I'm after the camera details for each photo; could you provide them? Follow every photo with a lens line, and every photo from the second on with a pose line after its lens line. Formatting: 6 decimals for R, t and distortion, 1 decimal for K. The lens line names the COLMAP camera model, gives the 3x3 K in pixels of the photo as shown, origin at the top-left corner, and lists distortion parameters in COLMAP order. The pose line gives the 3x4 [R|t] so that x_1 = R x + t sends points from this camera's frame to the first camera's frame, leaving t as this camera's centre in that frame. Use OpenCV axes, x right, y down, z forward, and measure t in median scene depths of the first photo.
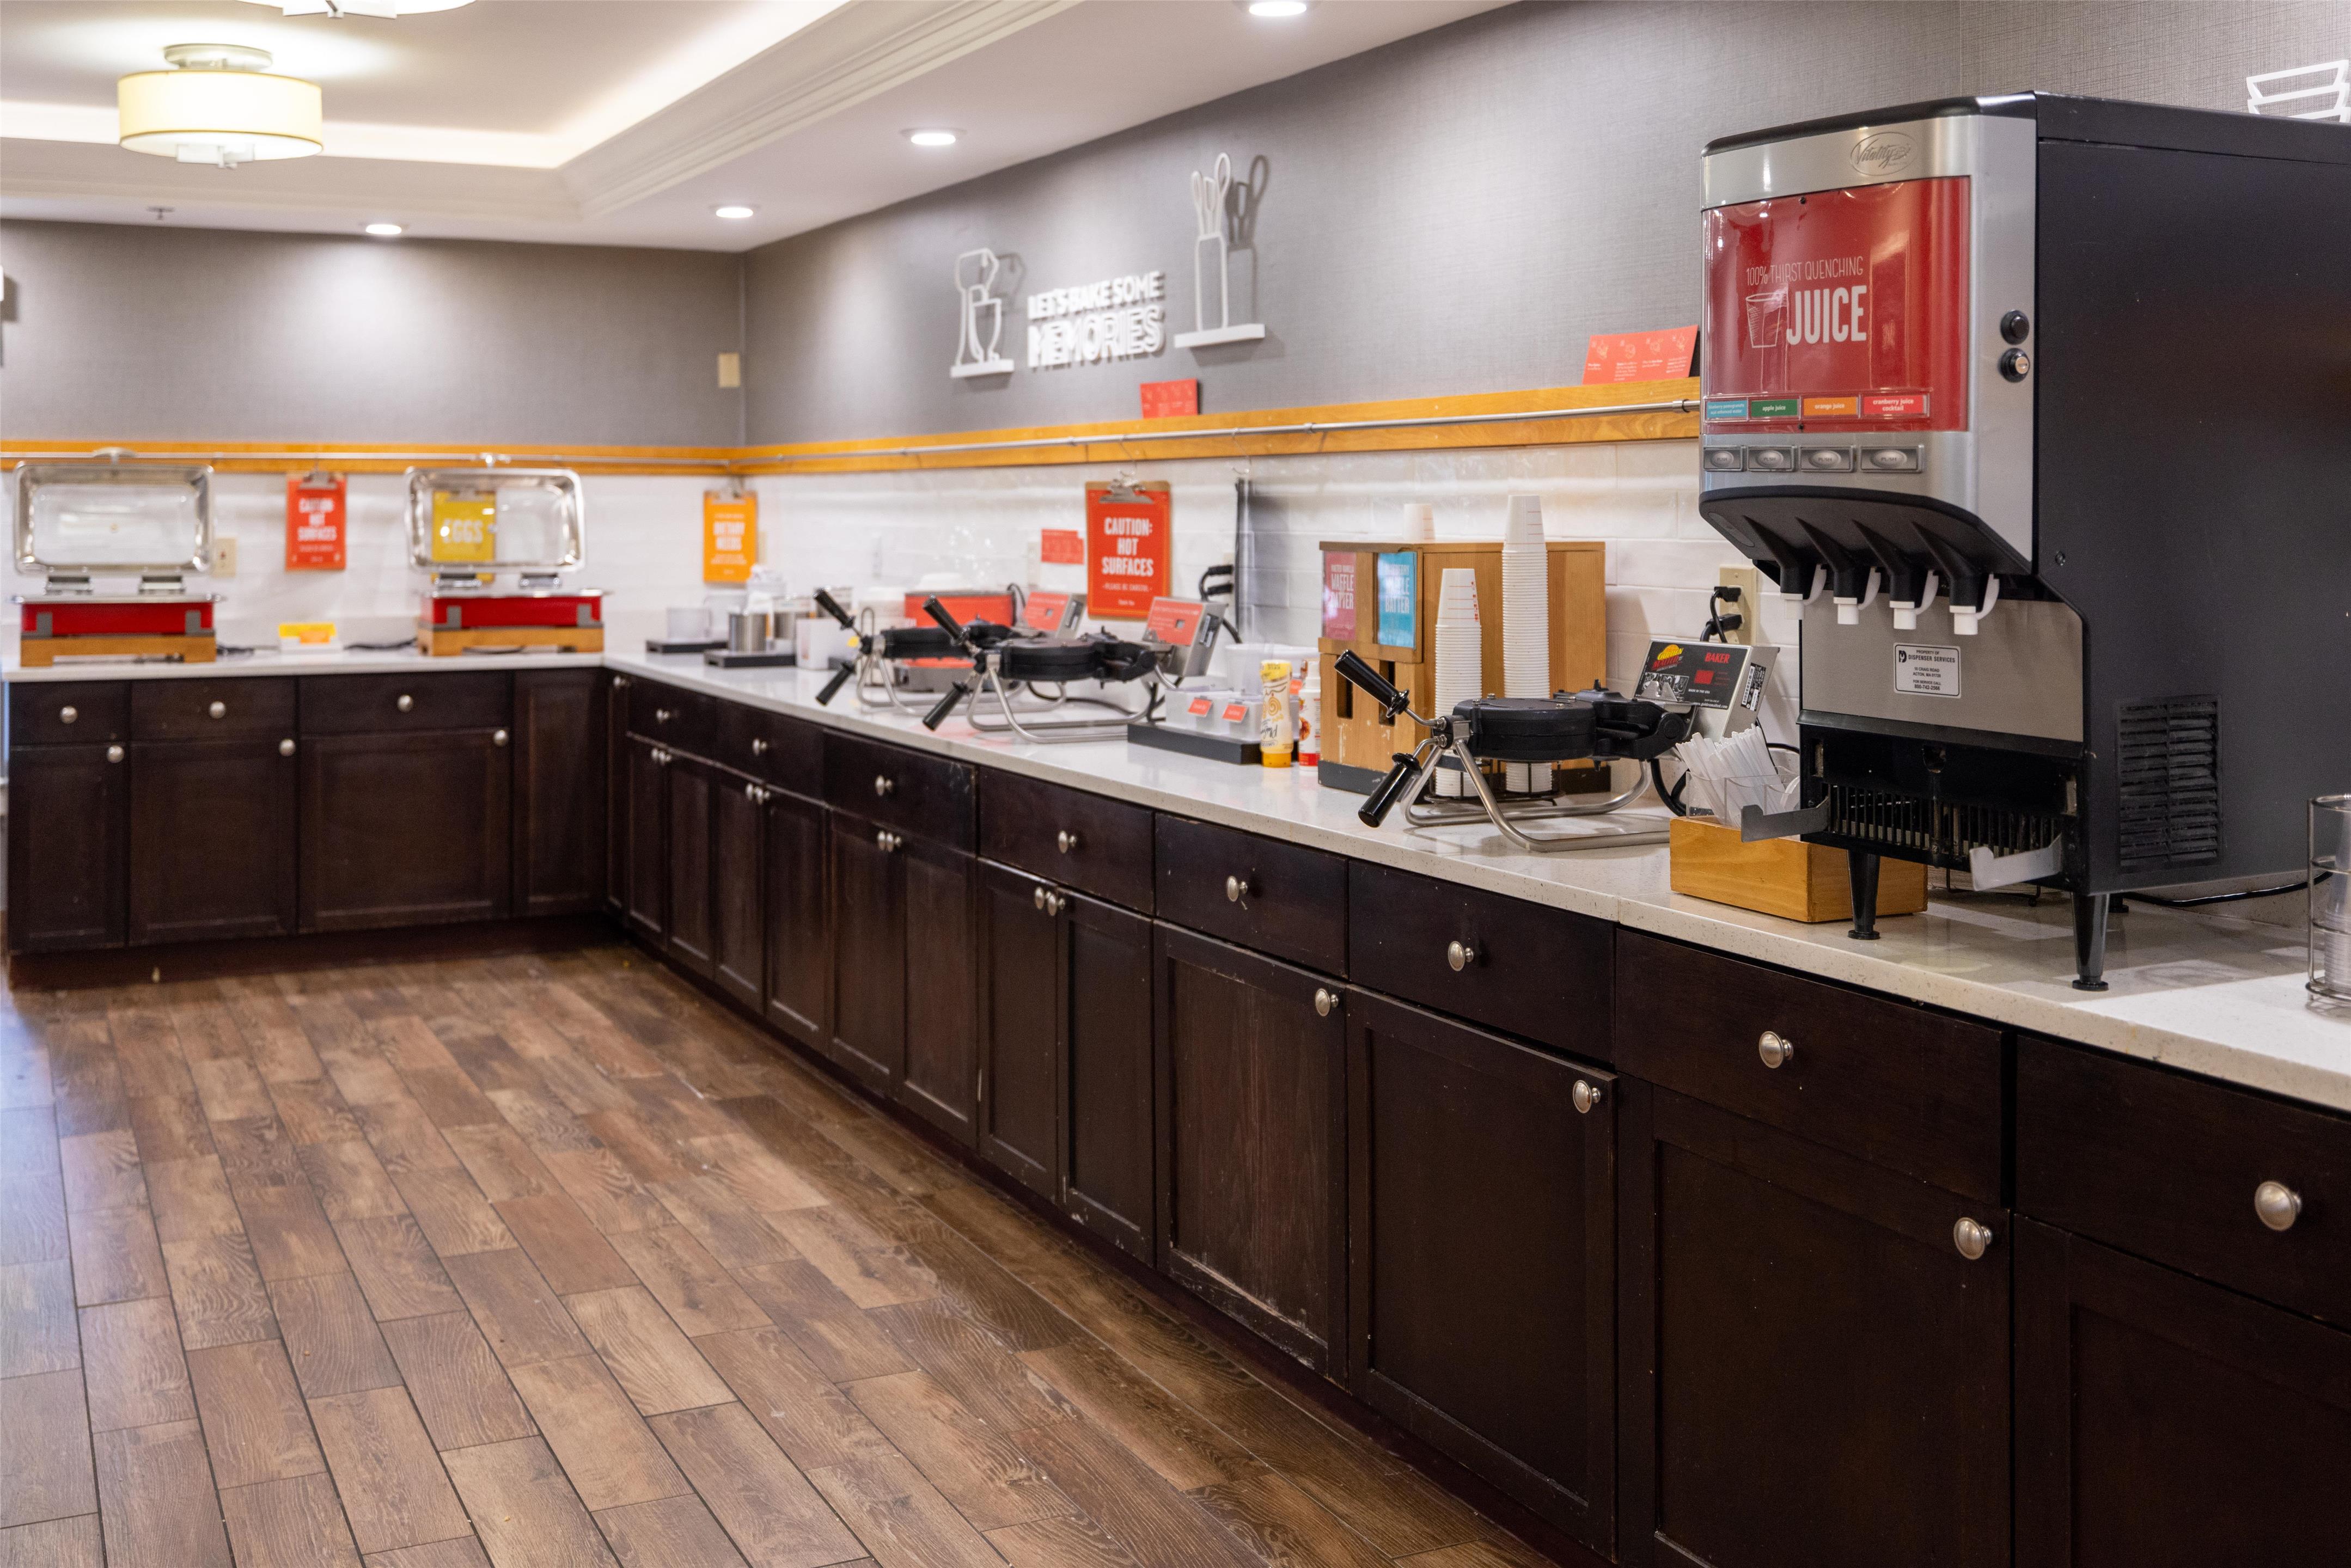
lens RADIAL K [[2369.1, 0, 1094.0], [0, 2369.1, 511.1], [0, 0, 1]] dist [0.000781, 0.021554]
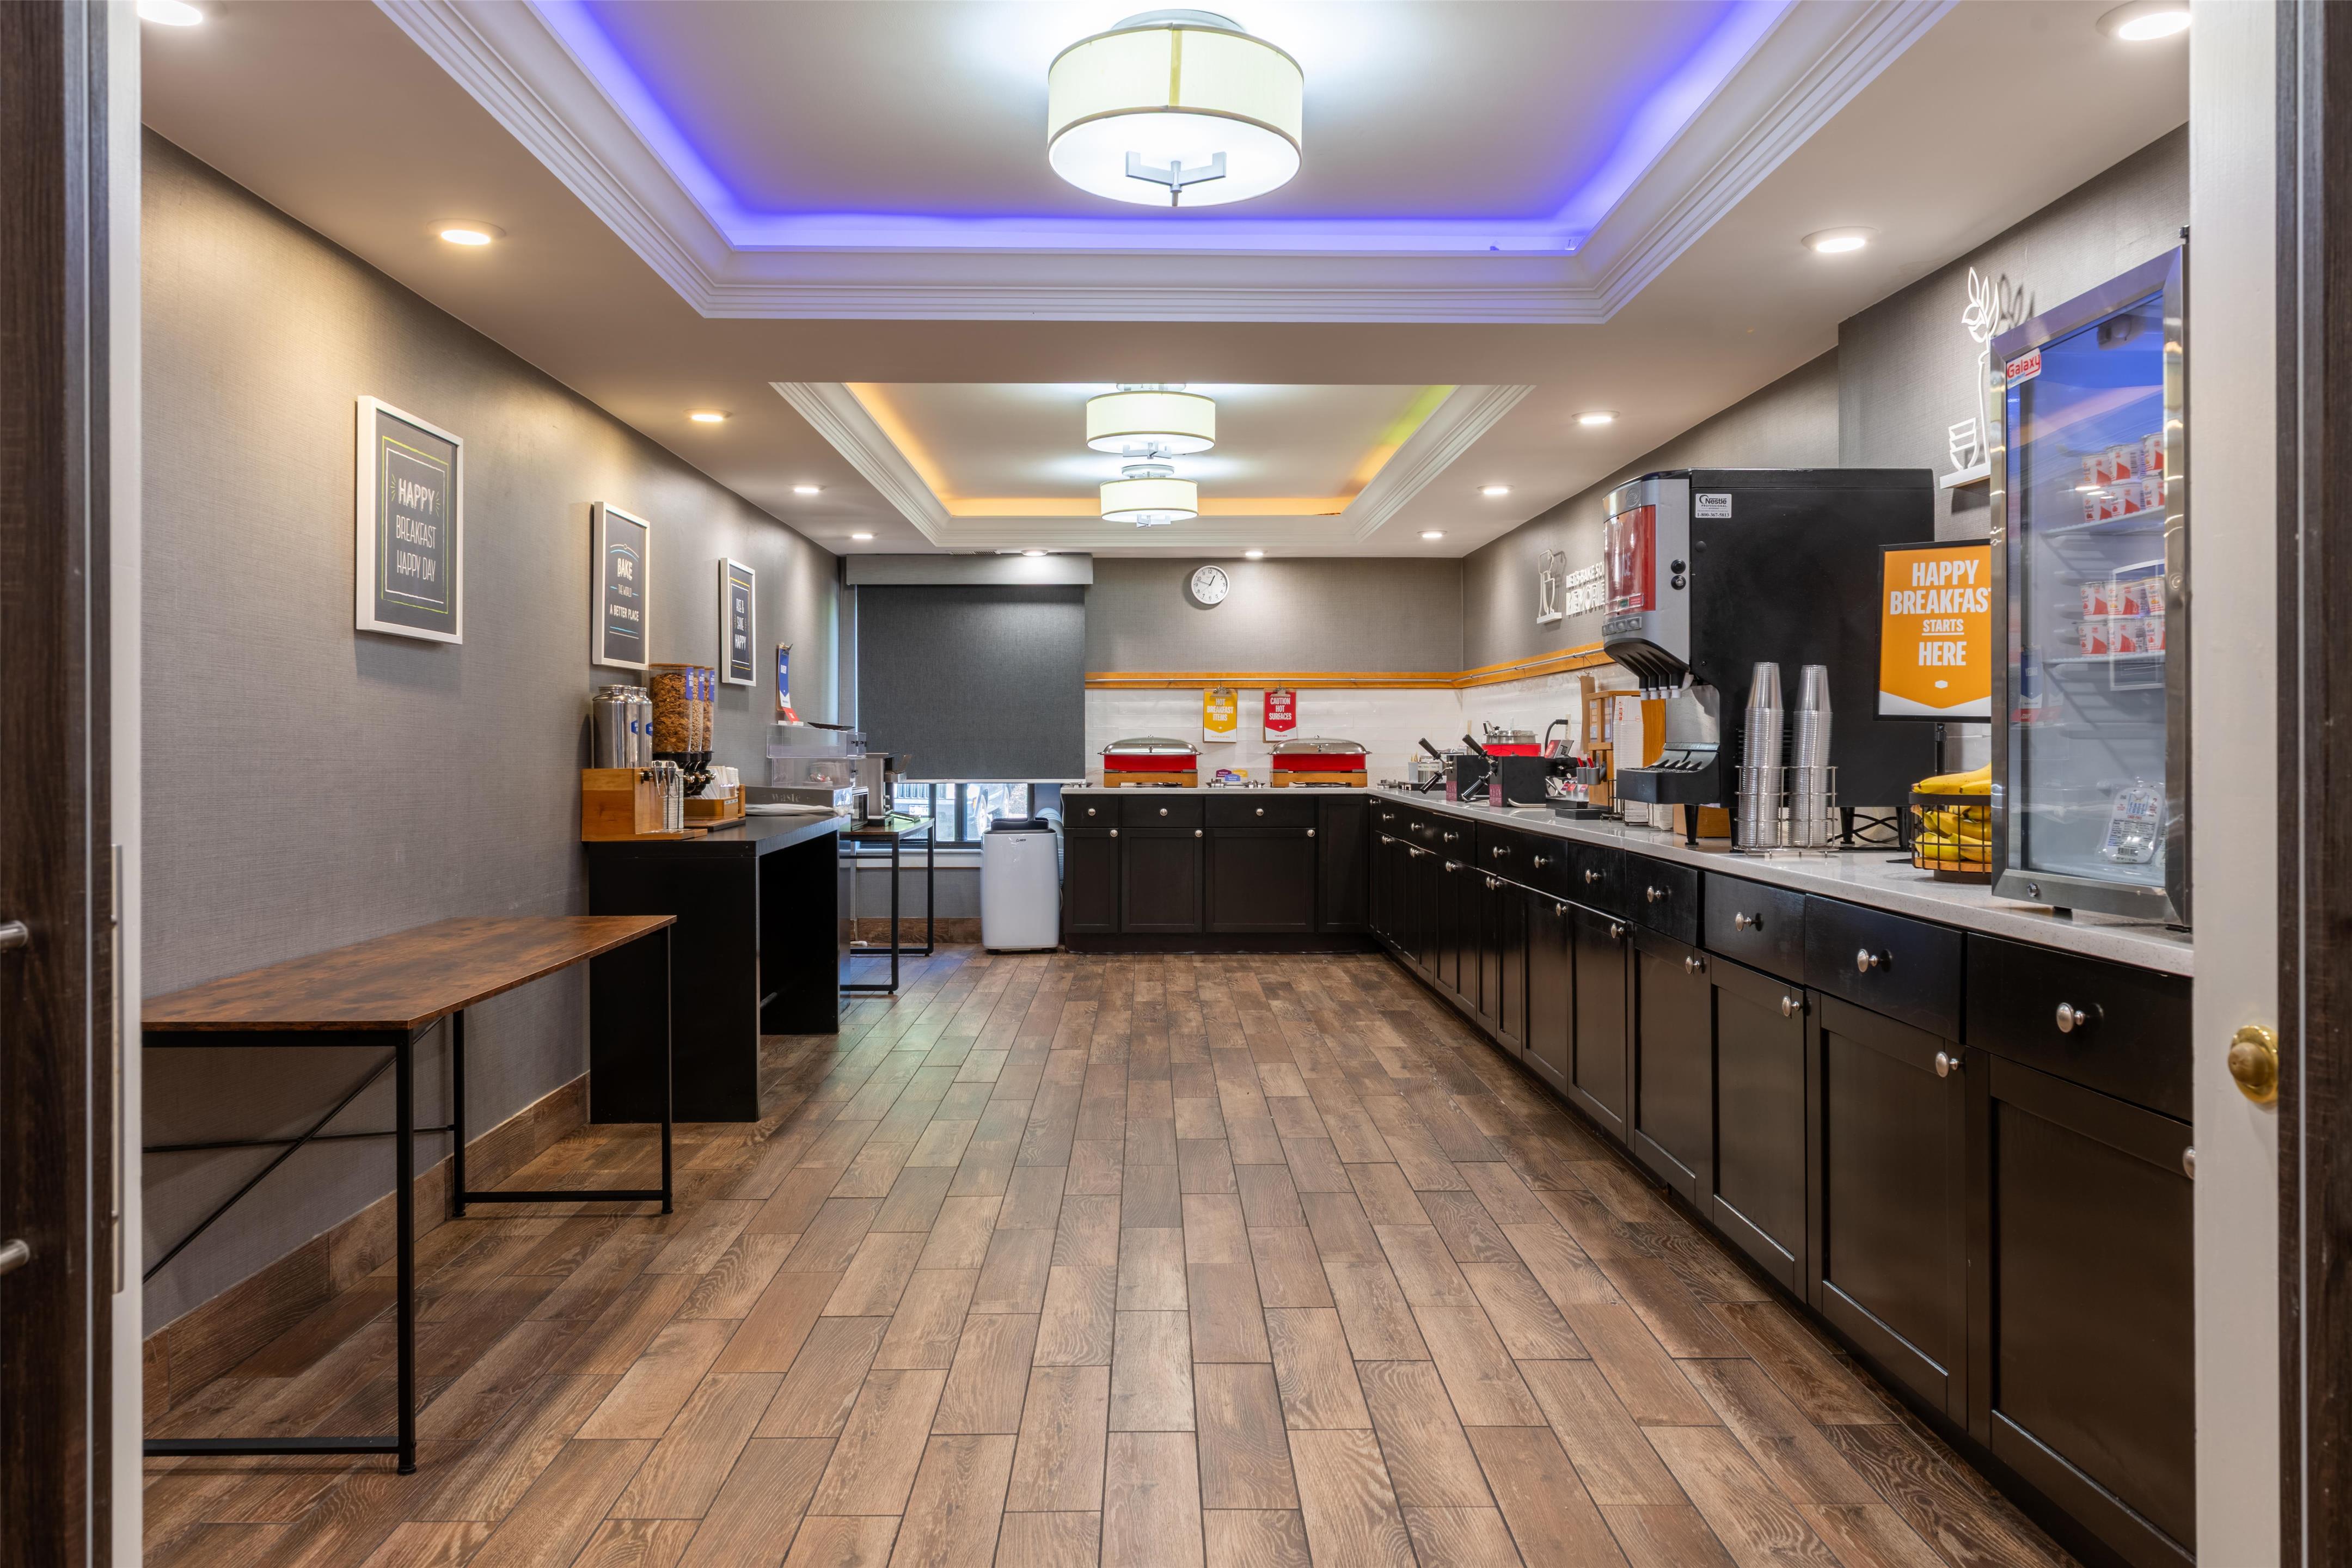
lens RADIAL K [[1700.7, 0, 1177.0], [0, 1700.7, 743.5], [0, 0, 1]] dist [0.002983, -0.003106]
pose [[0.913876, -0.001389, -0.405991, 0.224981], [0.000496, 0.999997, -0.002305, 0.037750], [0.405993, 0.001905, 0.913874, -0.278835]]
